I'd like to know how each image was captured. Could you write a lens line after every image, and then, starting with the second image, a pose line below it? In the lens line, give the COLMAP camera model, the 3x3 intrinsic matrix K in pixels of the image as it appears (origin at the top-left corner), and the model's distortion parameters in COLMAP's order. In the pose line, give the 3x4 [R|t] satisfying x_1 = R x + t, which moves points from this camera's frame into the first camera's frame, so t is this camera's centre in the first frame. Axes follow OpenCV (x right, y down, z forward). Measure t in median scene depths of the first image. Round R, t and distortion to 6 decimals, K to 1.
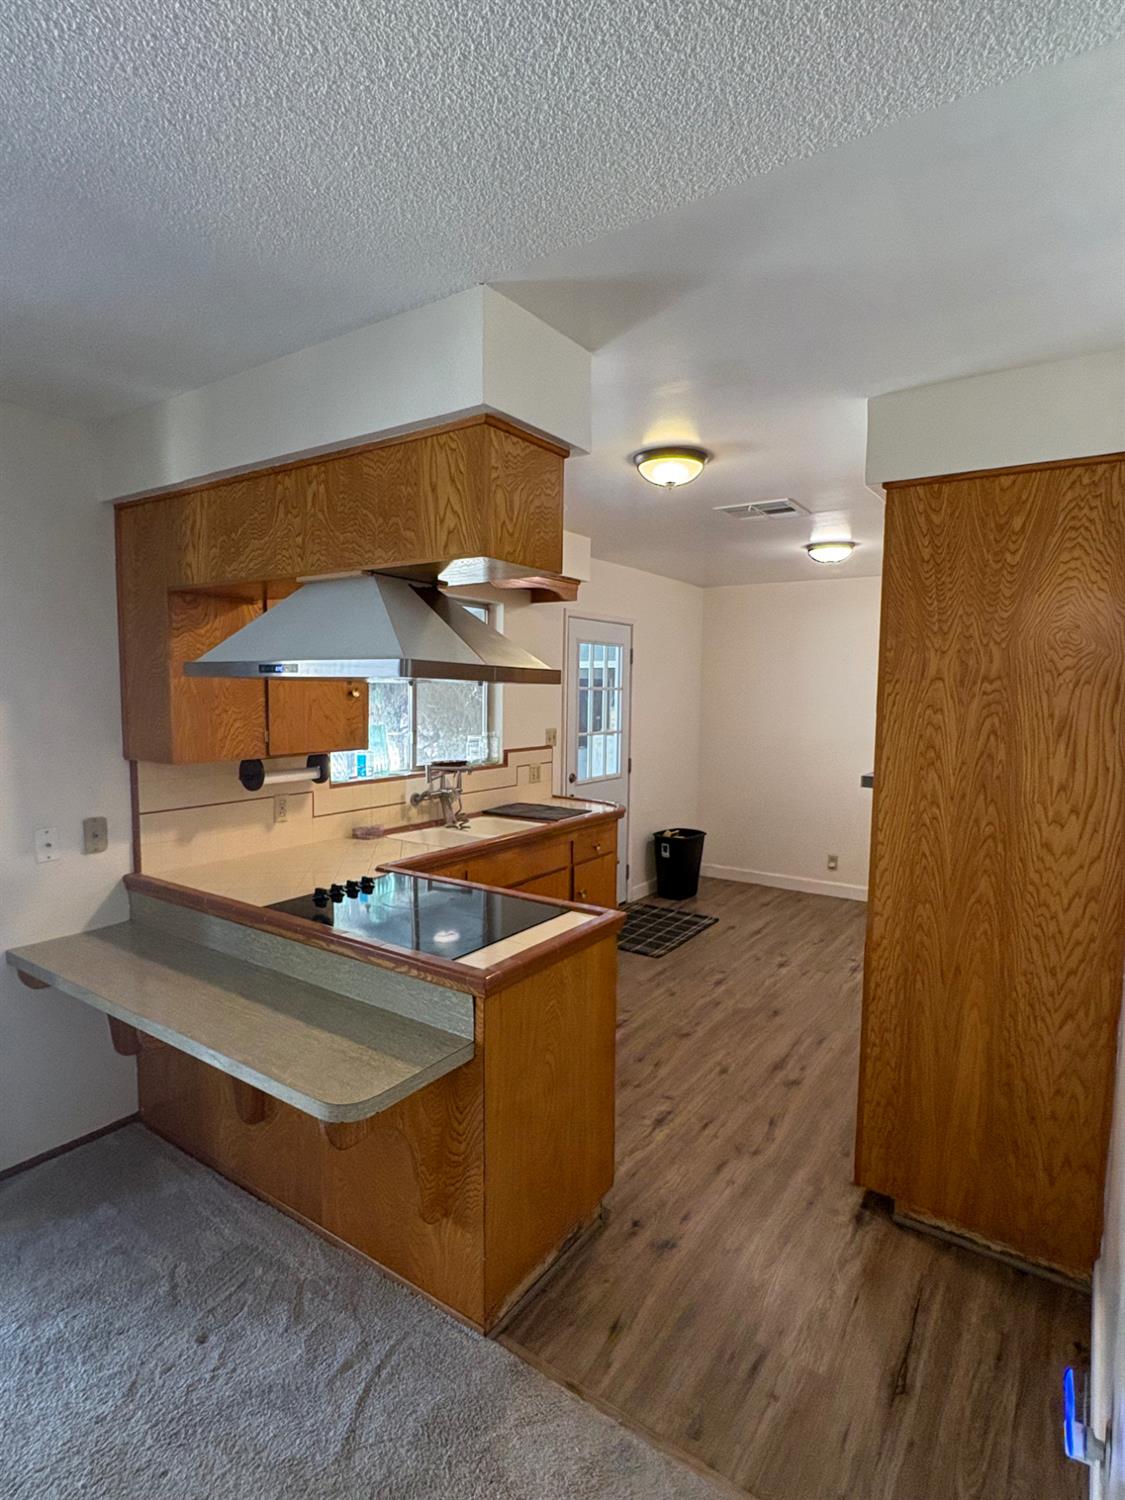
lens RADIAL K [[776.3, 0, 560.1], [0, 776.3, 751.2], [0, 0, 1]] dist [-0.002512, 0.001806]
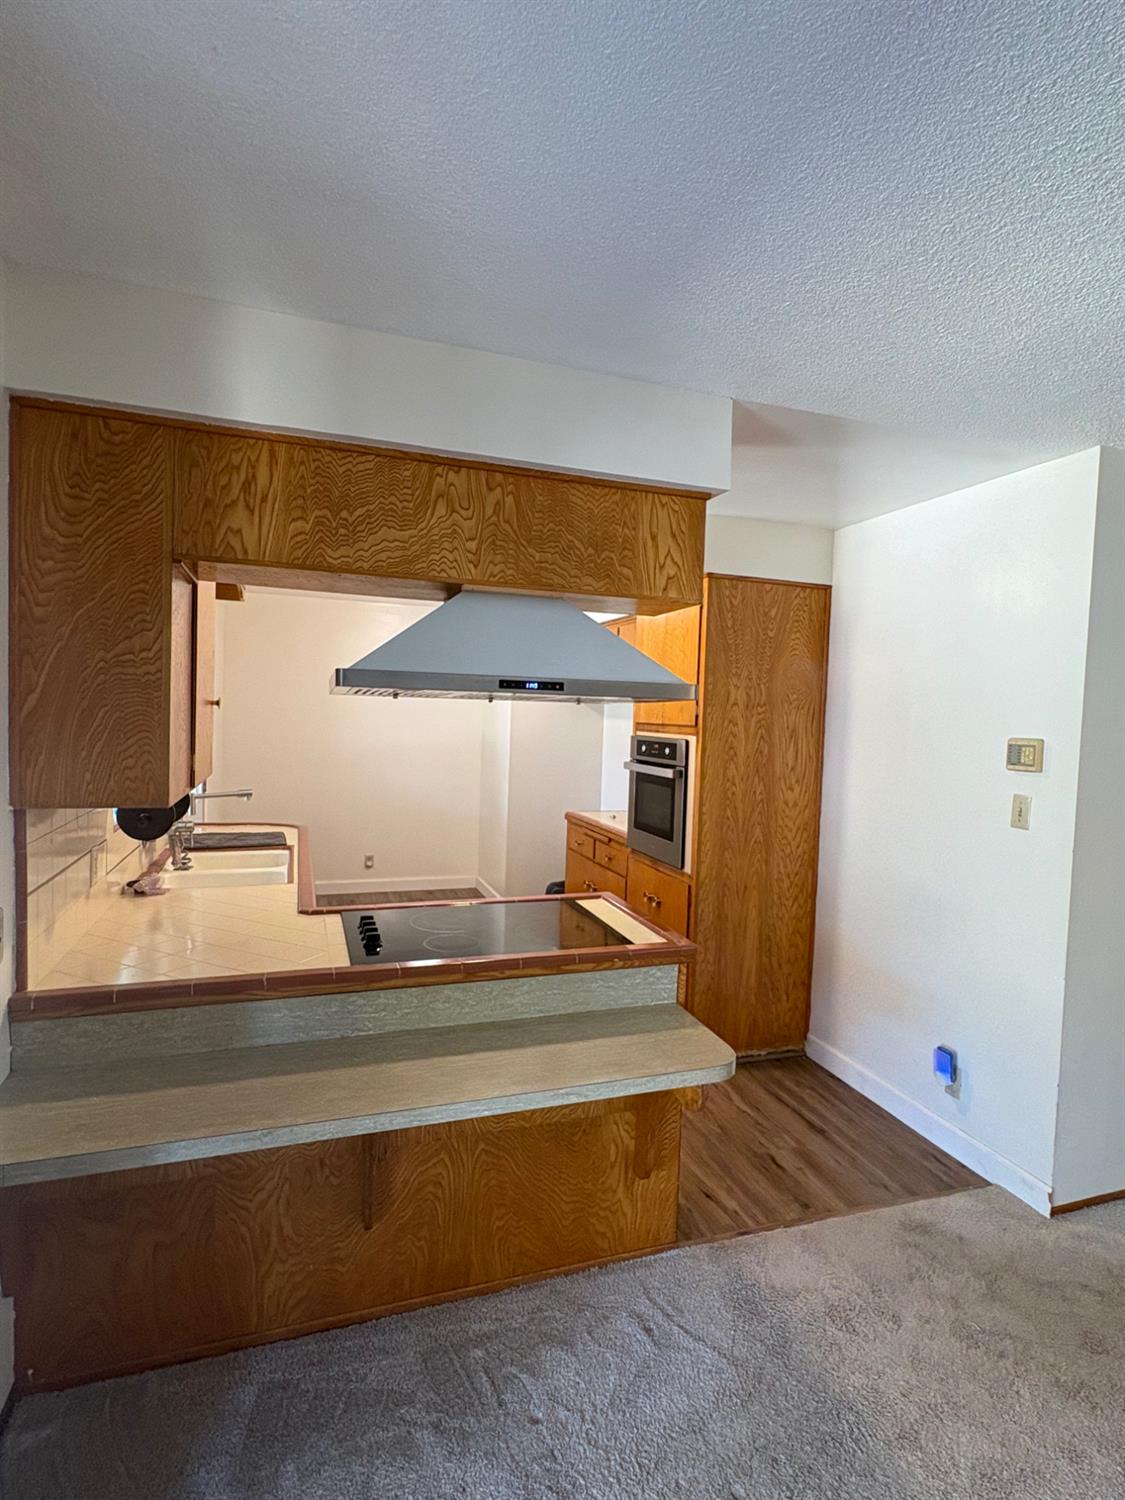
lens RADIAL K [[776.3, 0, 570.2], [0, 776.3, 749.9], [0, 0, 1]] dist [-0.002512, 0.001806]
pose [[0.589946, -0.031939, 0.806811, -1.006353], [0.042854, 0.999048, 0.008214, -0.029037], [-0.806305, 0.029729, 0.590753, 0.356089]]
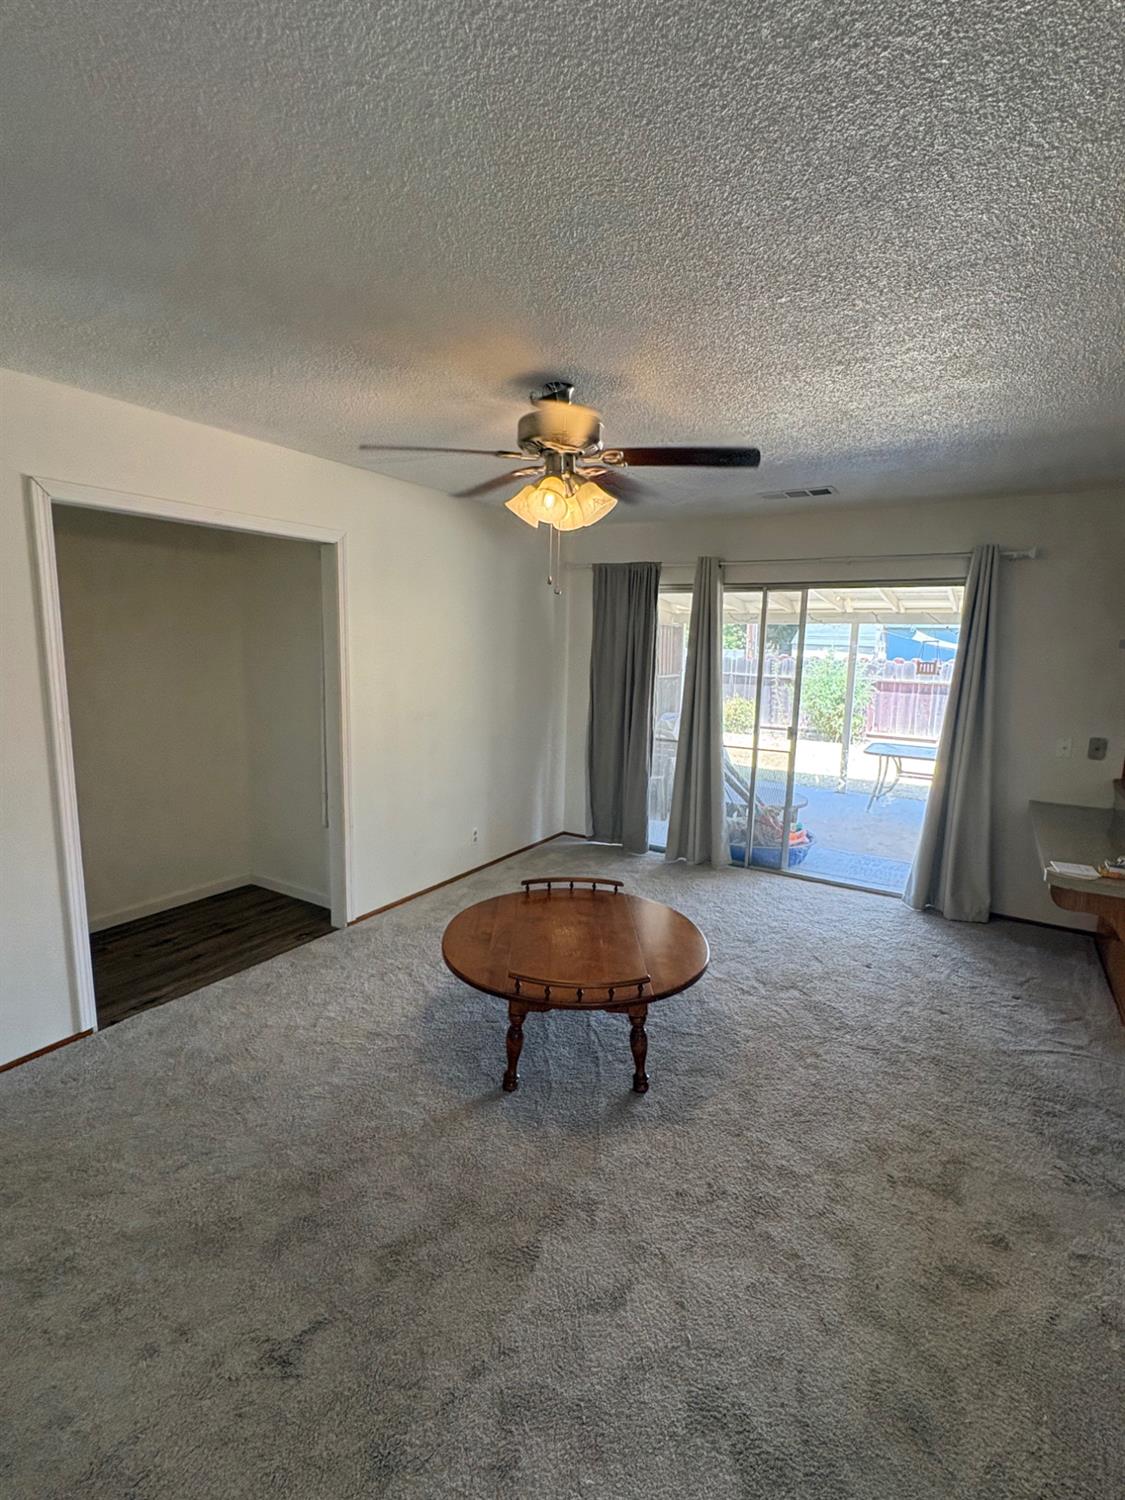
lens RADIAL K [[689.8, 0, 565.4], [0, 689.8, 750.6], [0, 0, 1]] dist [-0.001094, -0.000120]
pose [[0.050588, 0.144057, -0.988276, 0.940926], [-0.101791, 0.985133, 0.138388, 0.032572], [0.993519, 0.093597, 0.064499, -0.234295]]
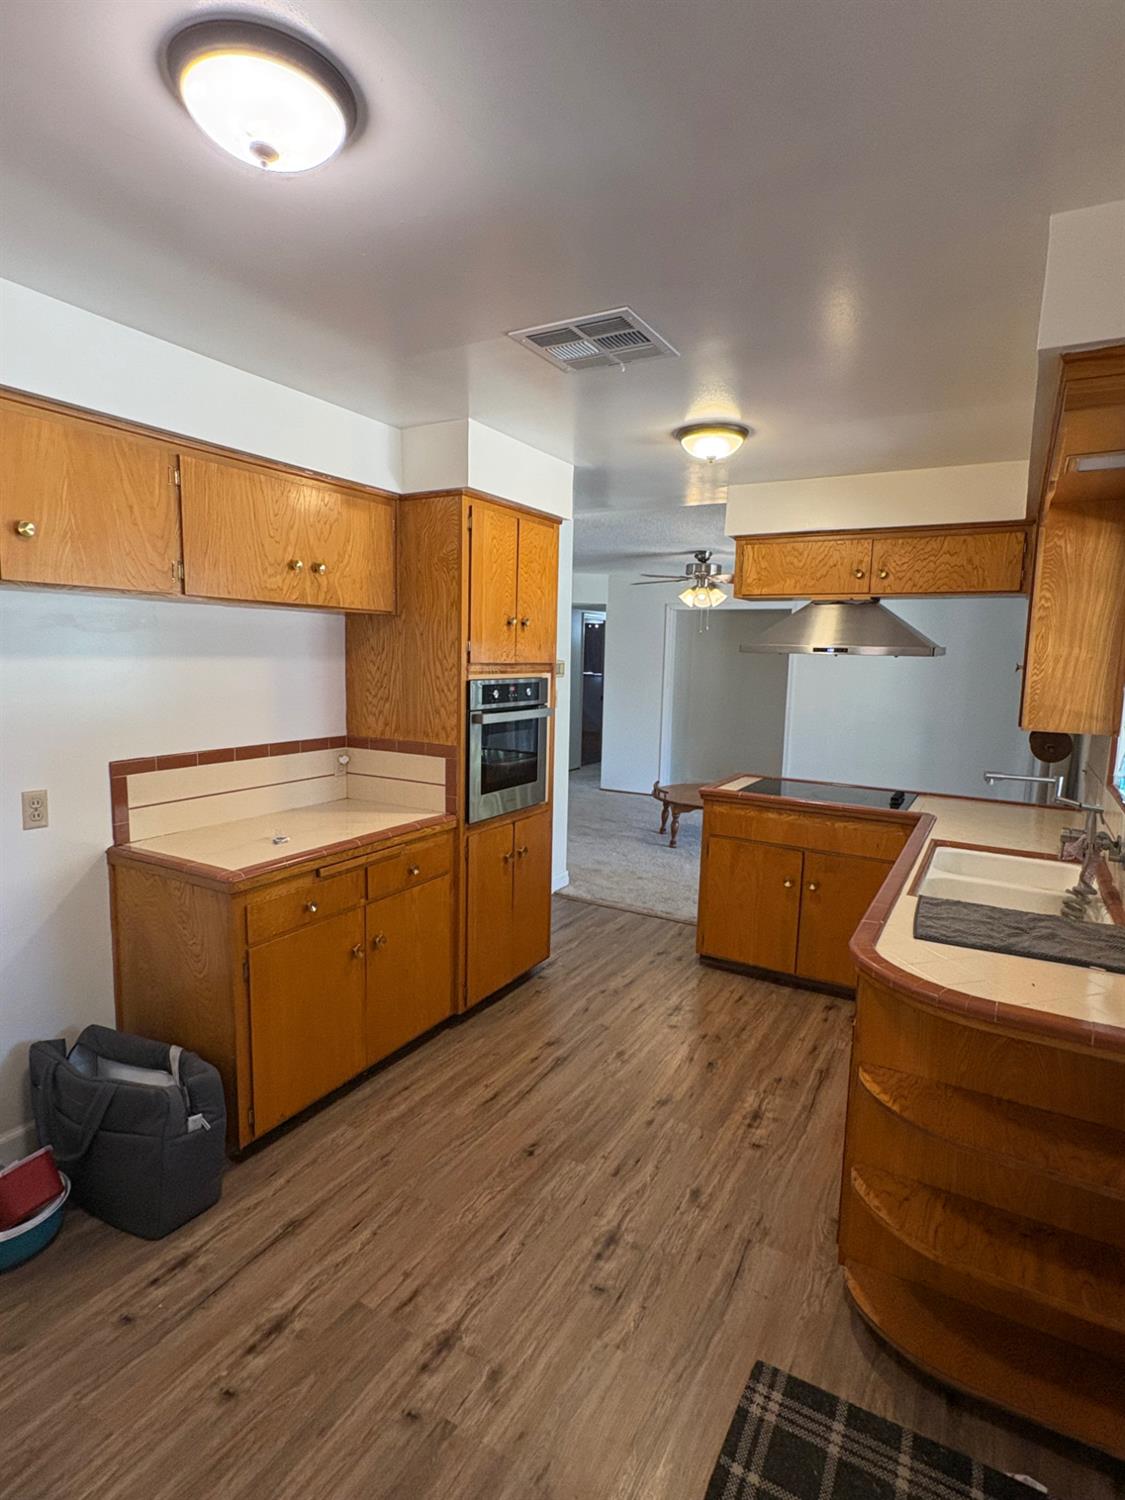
lens RADIAL K [[776.3, 0, 563.6], [0, 776.3, 751.6], [0, 0, 1]] dist [-0.002512, 0.001806]
pose [[-0.996049, -0.023142, -0.085735, 0.561653], [-0.040536, 0.977482, 0.207087, -0.218584], [0.079012, 0.209744, -0.974559, 2.796475]]
